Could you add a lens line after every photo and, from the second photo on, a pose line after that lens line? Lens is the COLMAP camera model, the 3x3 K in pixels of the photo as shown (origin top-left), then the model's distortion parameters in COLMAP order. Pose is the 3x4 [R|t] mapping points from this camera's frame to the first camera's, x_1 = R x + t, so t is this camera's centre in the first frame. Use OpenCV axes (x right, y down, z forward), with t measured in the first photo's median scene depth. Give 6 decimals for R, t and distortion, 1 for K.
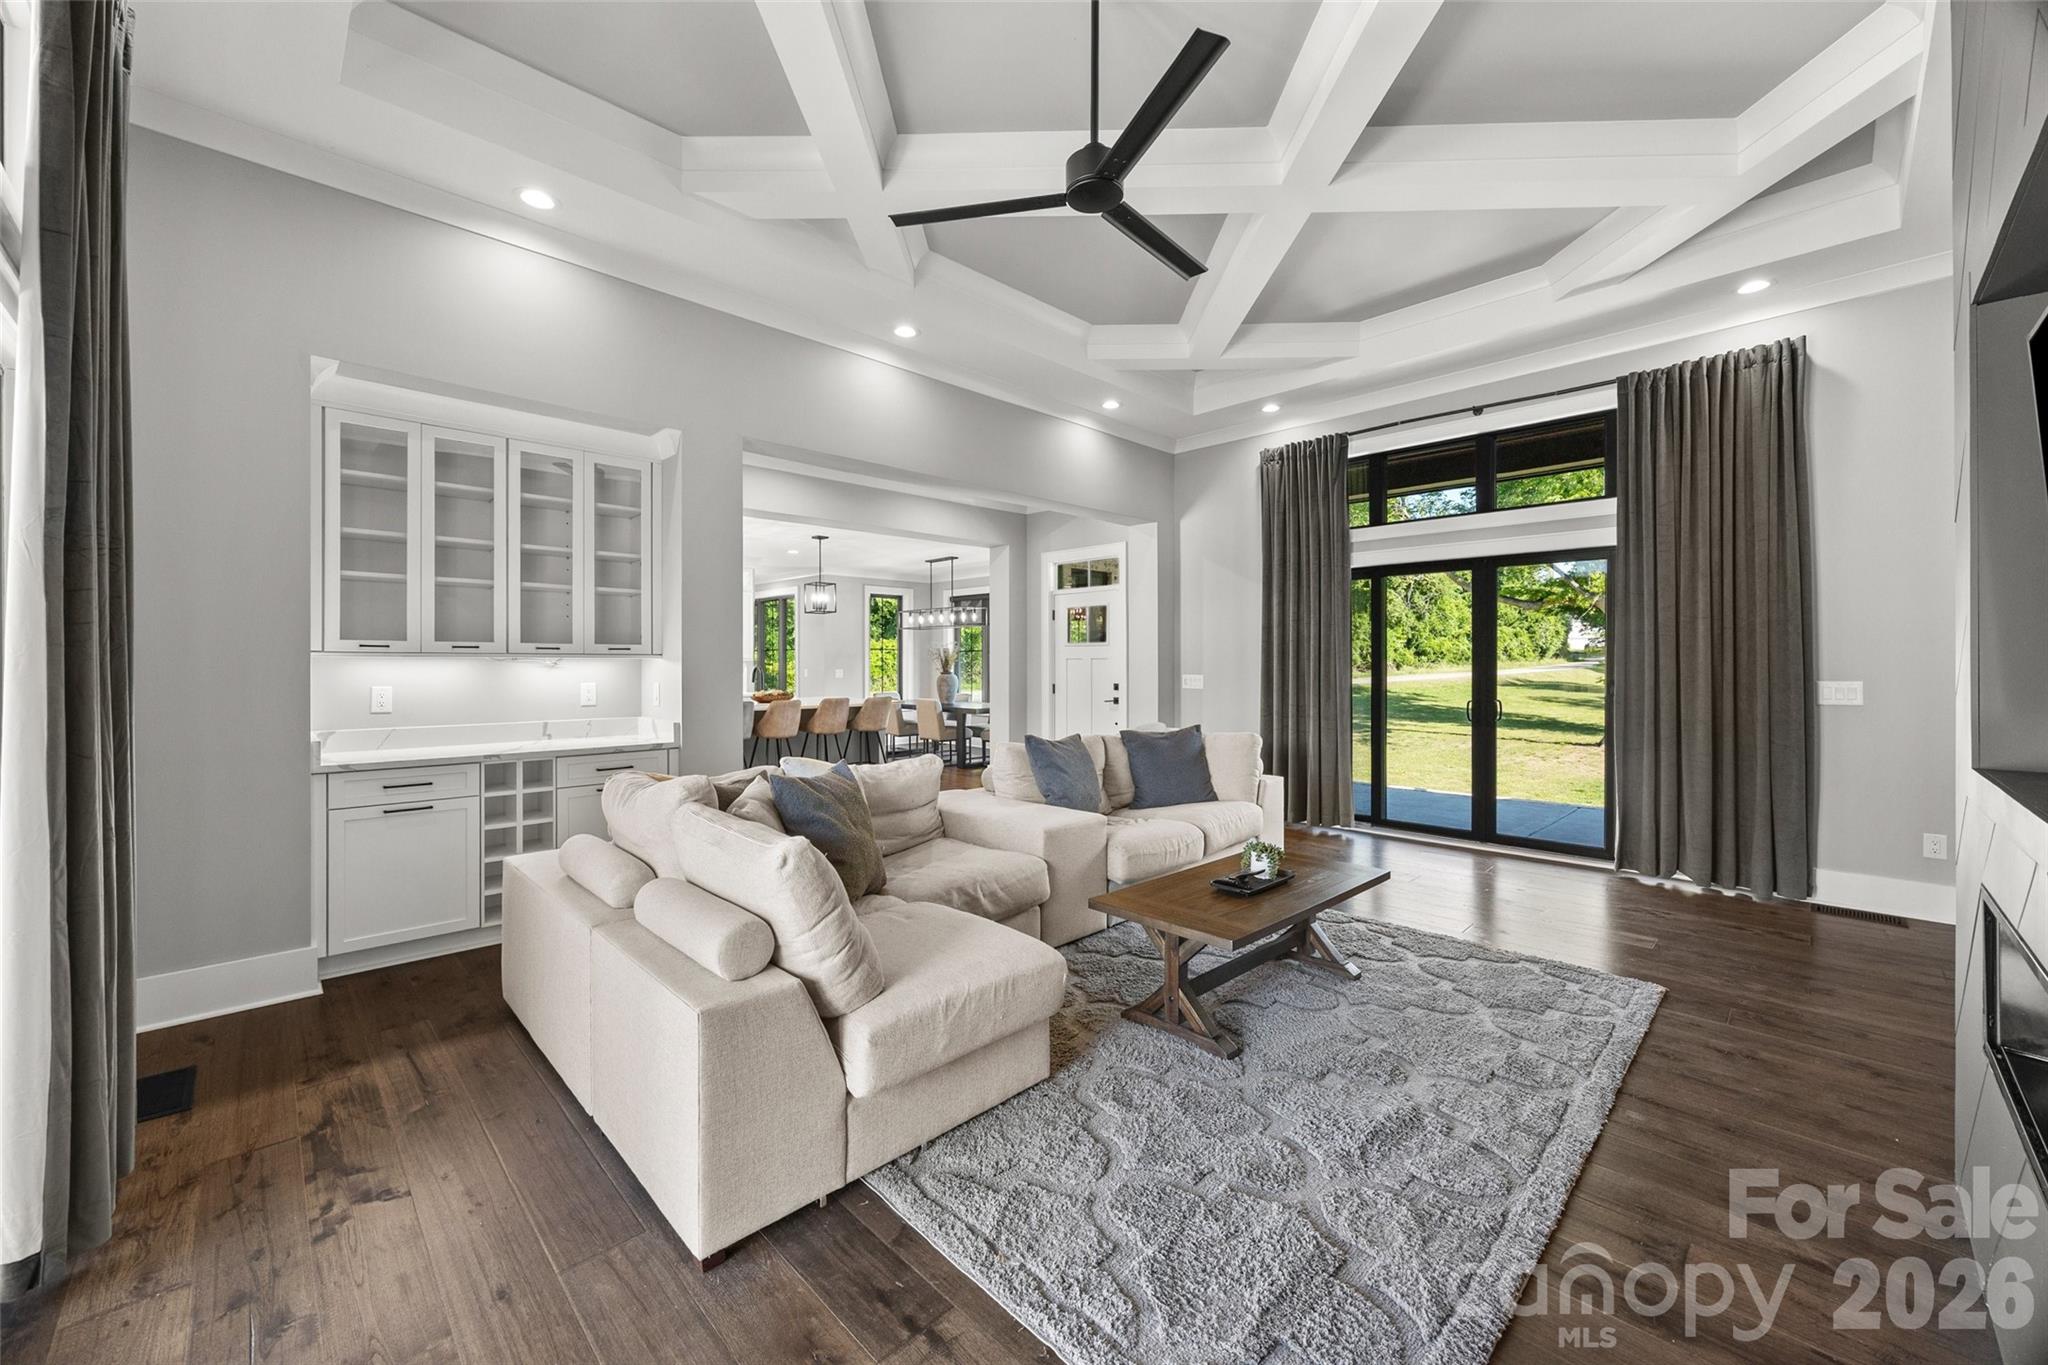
lens RADIAL K [[789.9, 0, 1017.8], [0, 789.9, 670.1], [0, 0, 1]] dist [0.003678, 0.000208]
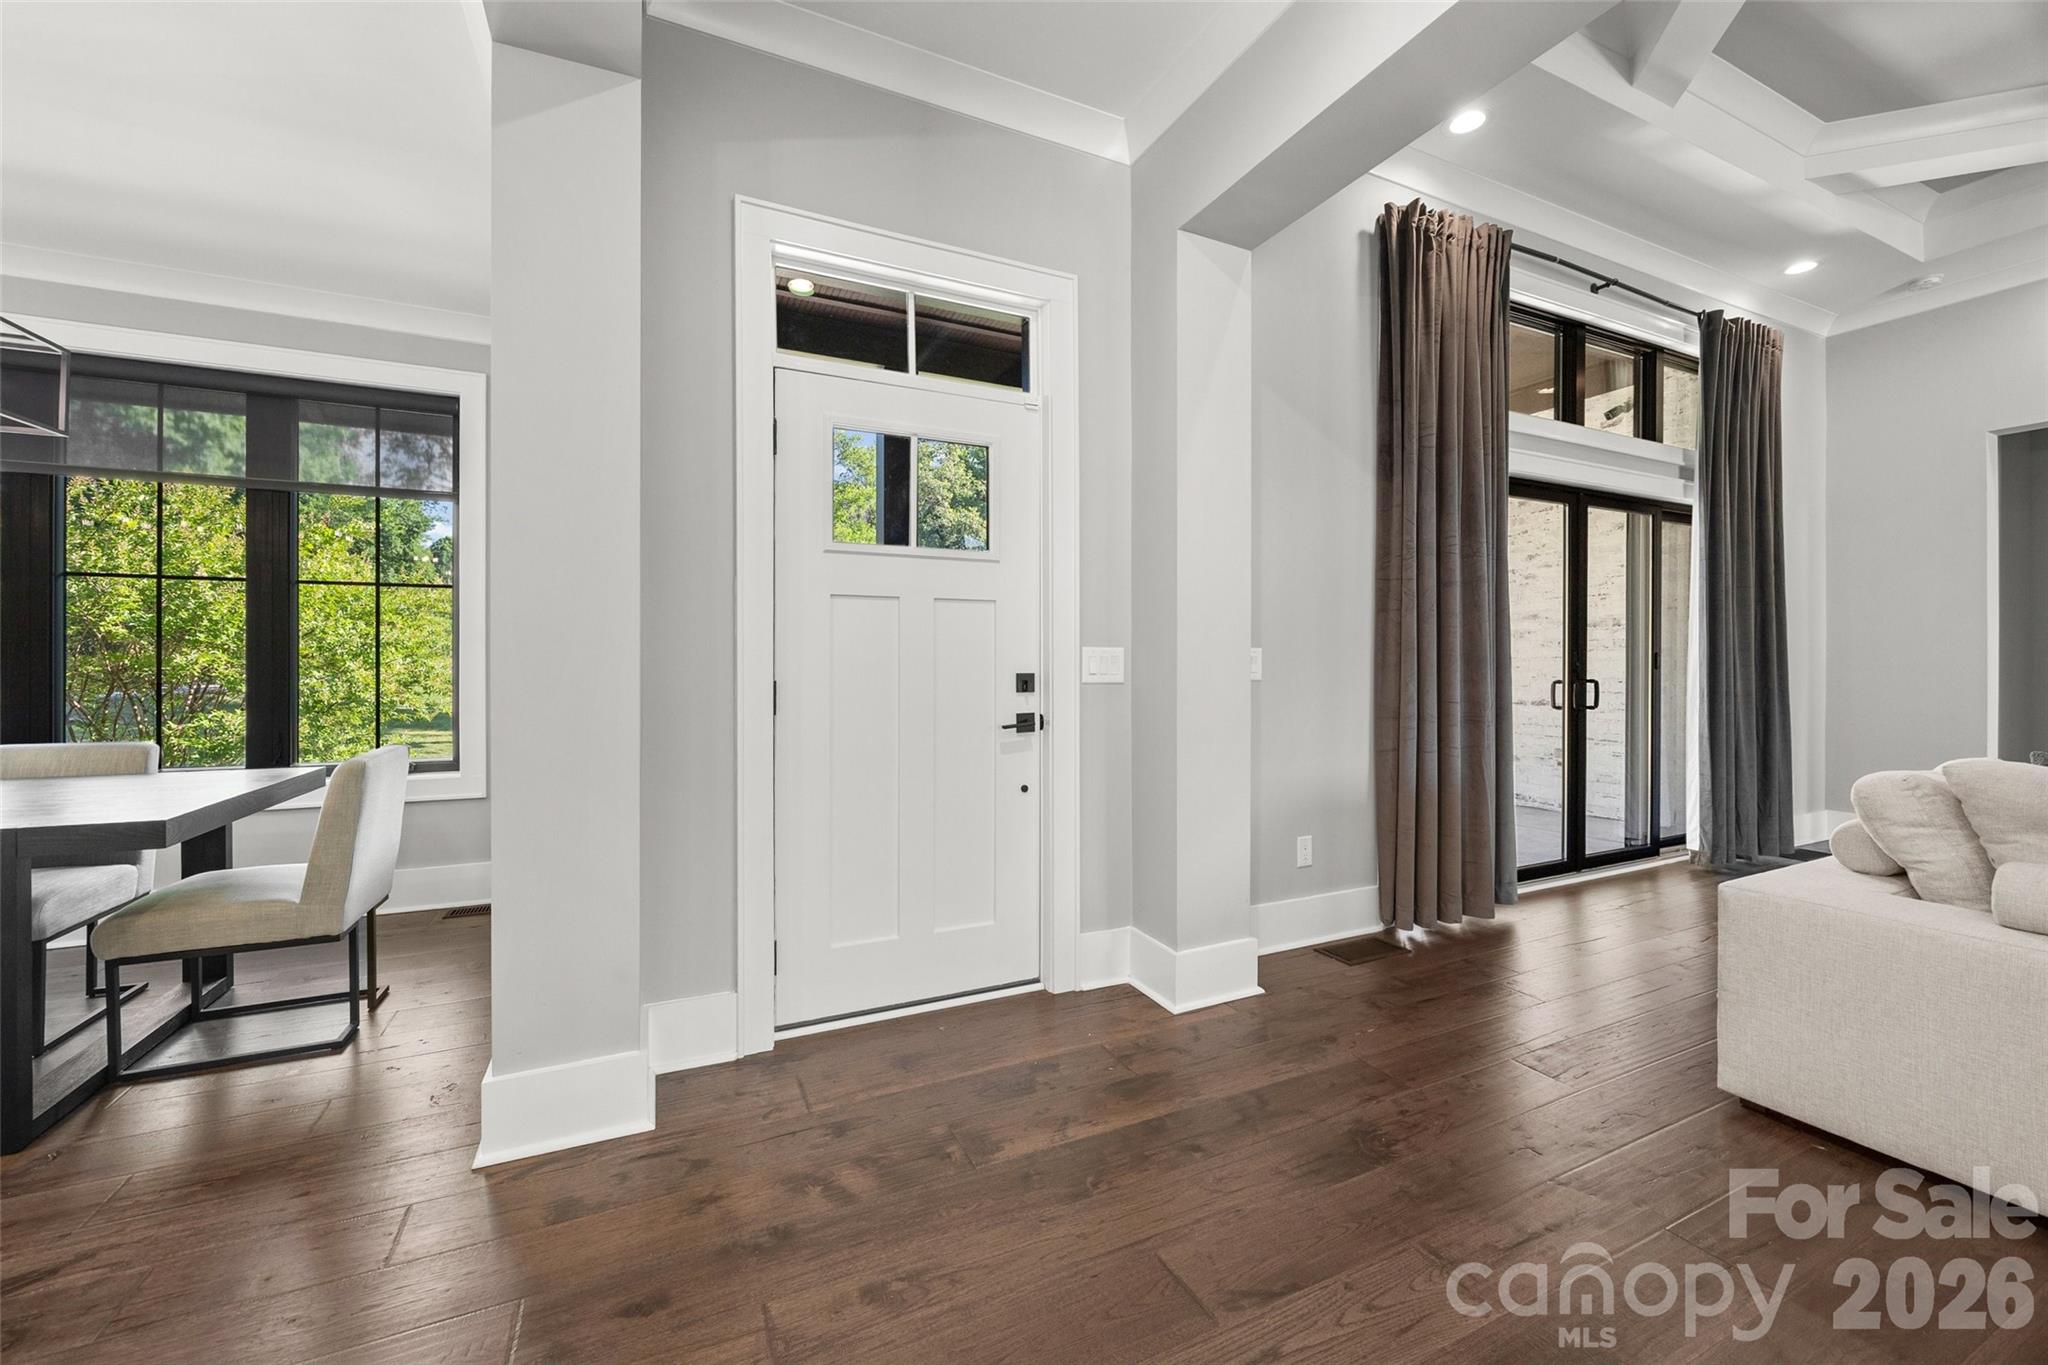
lens RADIAL K [[789.9, 0, 1018.4], [0, 789.9, 676.0], [0, 0, 1]] dist [0.003678, 0.000208]
pose [[0.332901, -0.010197, 0.942907, -0.207738], [0.002970, 0.999948, 0.009765, 0.014615], [-0.942957, -0.000450, 0.332914, 0.882325]]
